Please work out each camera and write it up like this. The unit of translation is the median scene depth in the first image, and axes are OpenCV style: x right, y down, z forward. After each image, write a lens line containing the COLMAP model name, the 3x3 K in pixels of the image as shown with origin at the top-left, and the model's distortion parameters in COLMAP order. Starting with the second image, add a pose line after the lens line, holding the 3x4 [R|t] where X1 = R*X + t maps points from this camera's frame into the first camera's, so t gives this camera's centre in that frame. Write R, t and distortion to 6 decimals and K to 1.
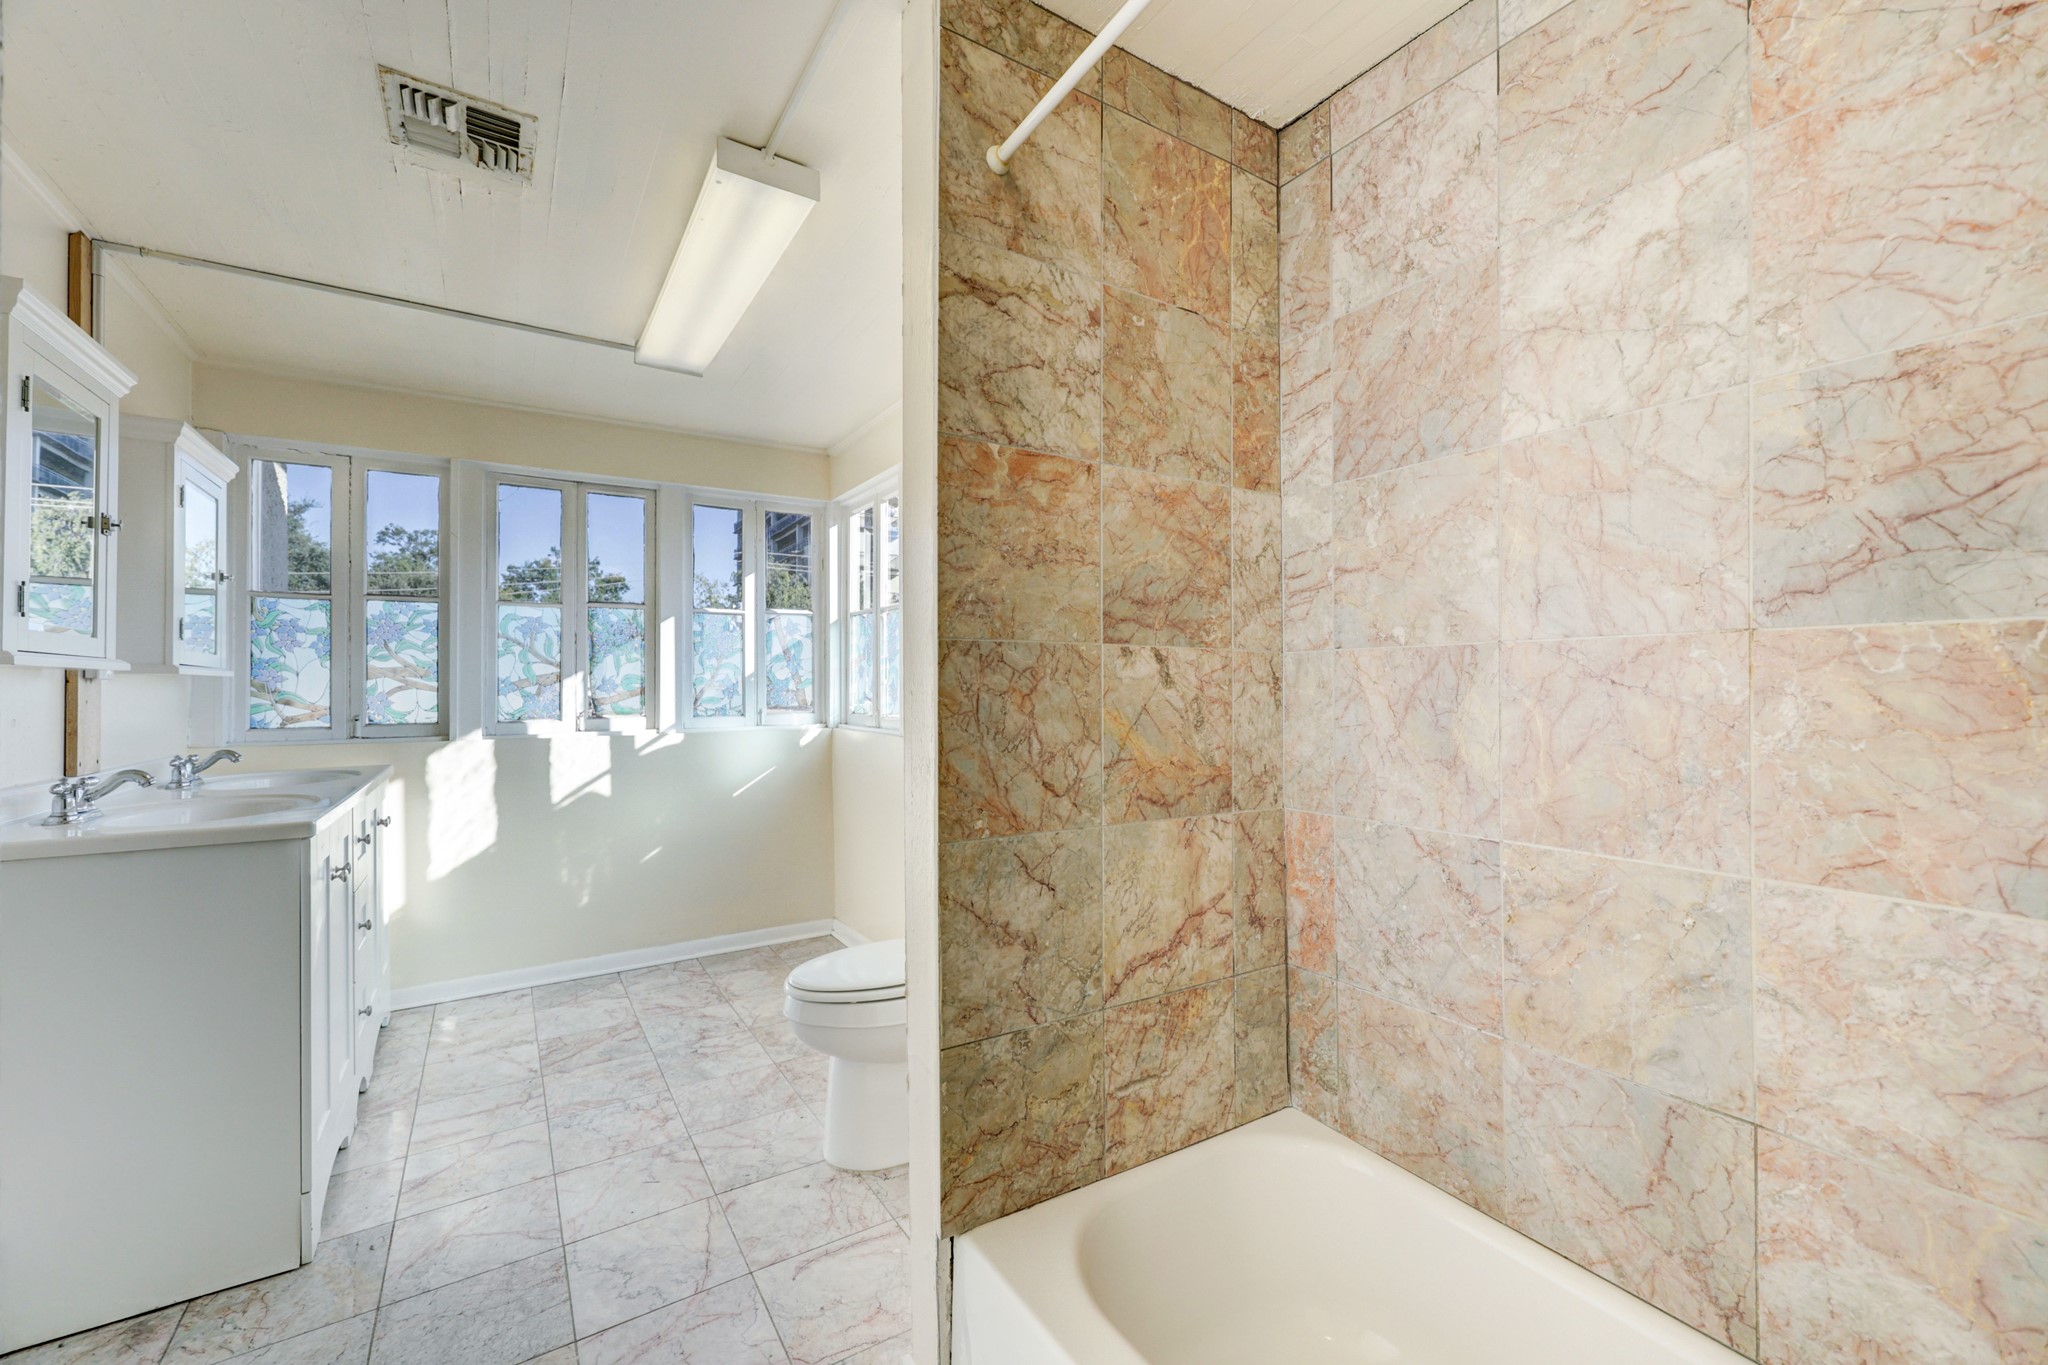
lens RADIAL K [[836.5, 0, 1015.4], [0, 836.5, 678.0], [0, 0, 1]] dist [0.002764, -0.000236]
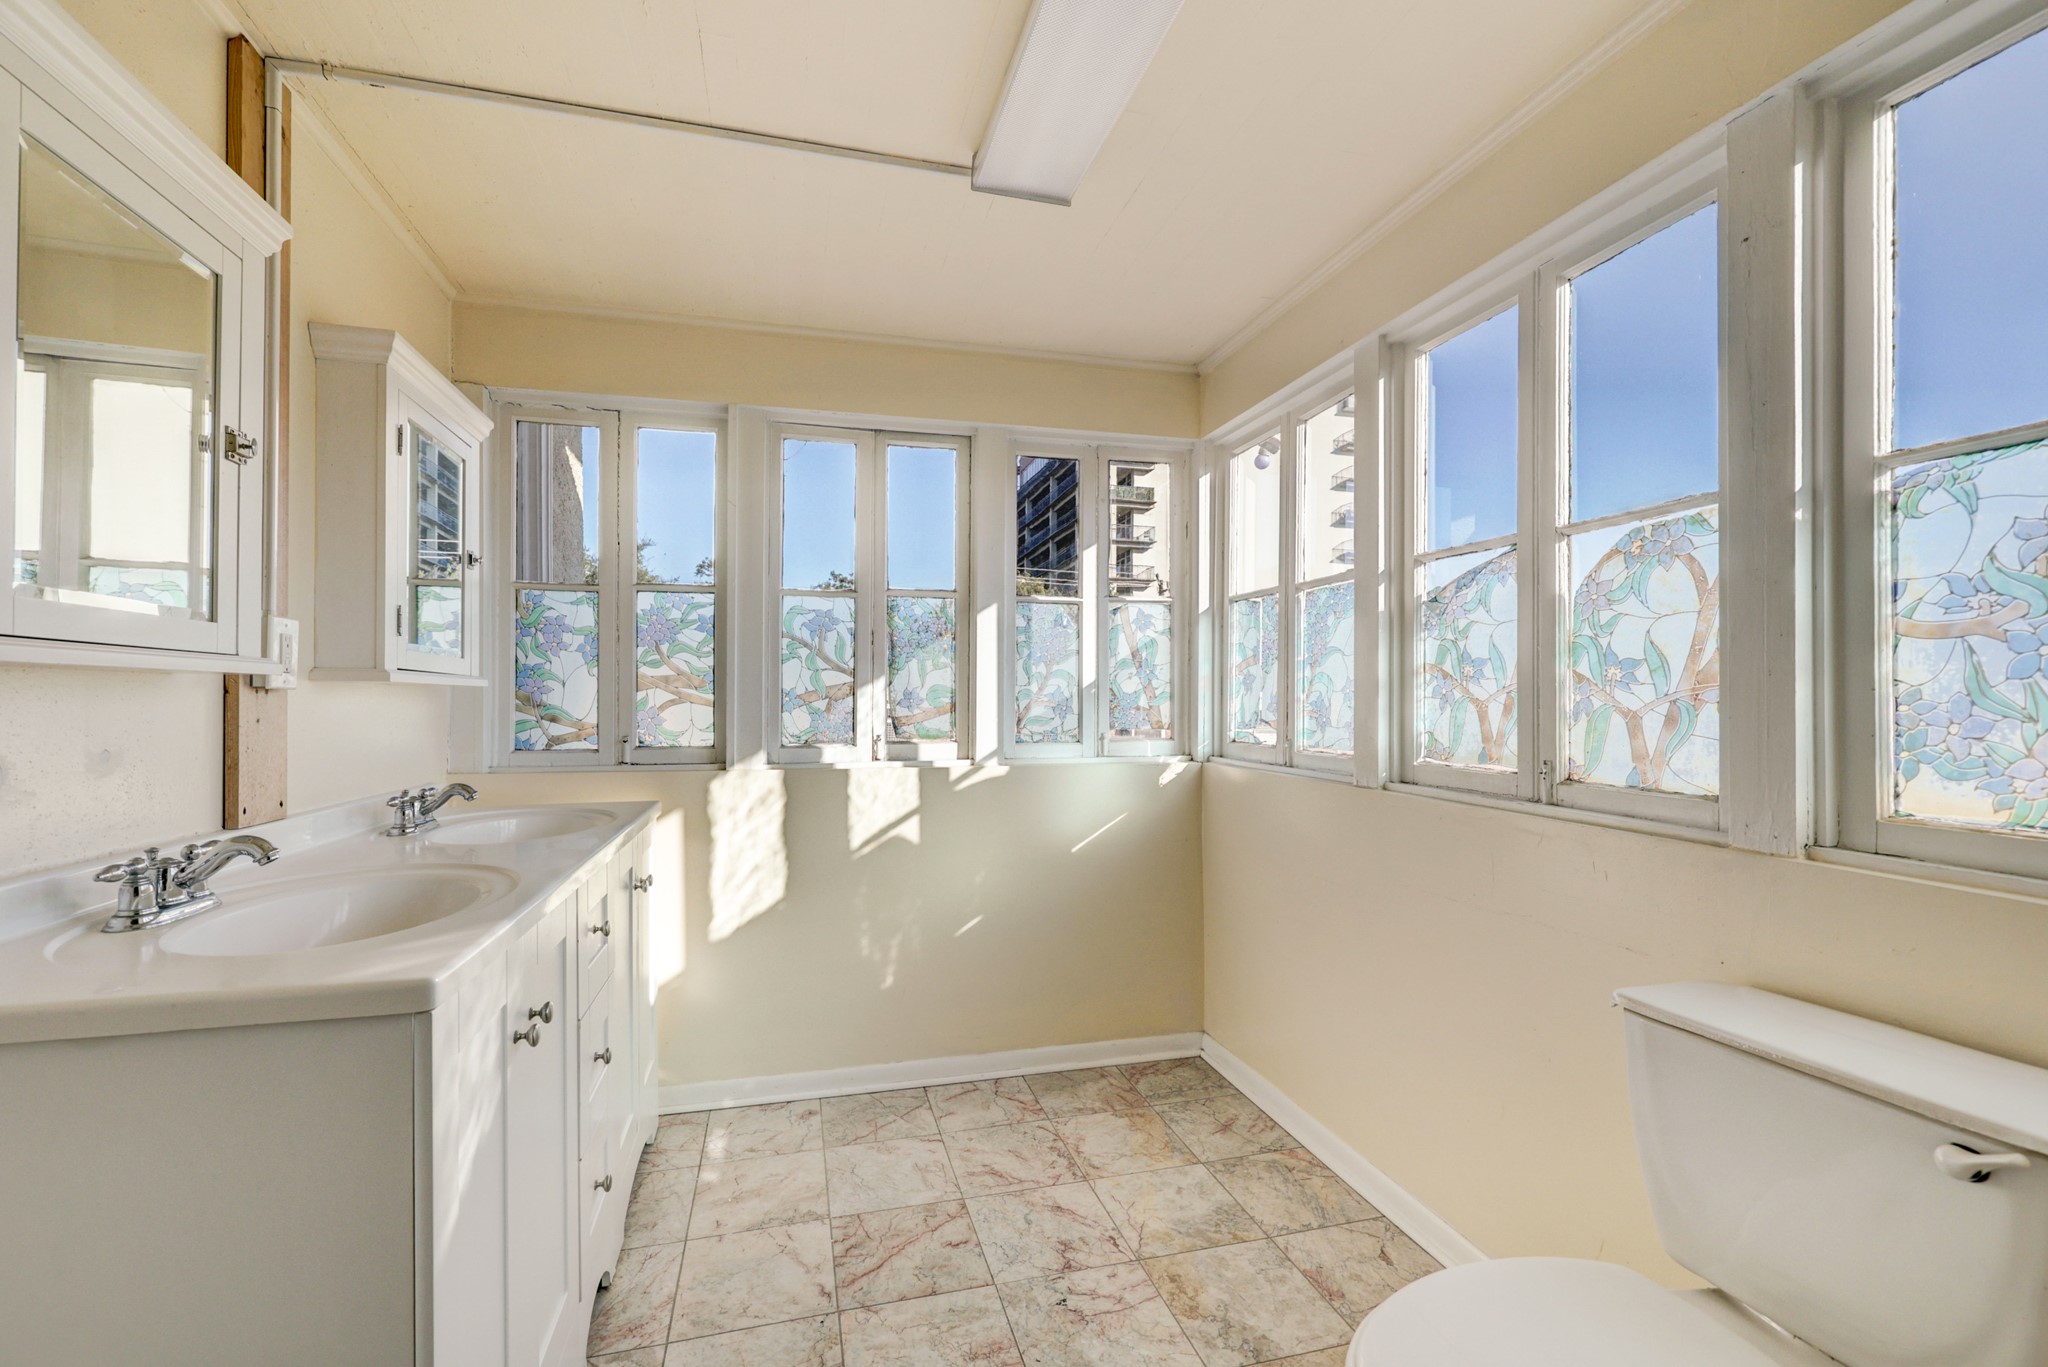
lens RADIAL K [[836.5, 0, 1027.0], [0, 836.5, 692.9], [0, 0, 1]] dist [0.002764, -0.000236]
pose [[0.962510, 0.003249, -0.271228, -0.198414], [-0.003045, 0.999995, 0.001175, 0.001593], [0.271230, -0.000305, 0.962514, 0.330585]]
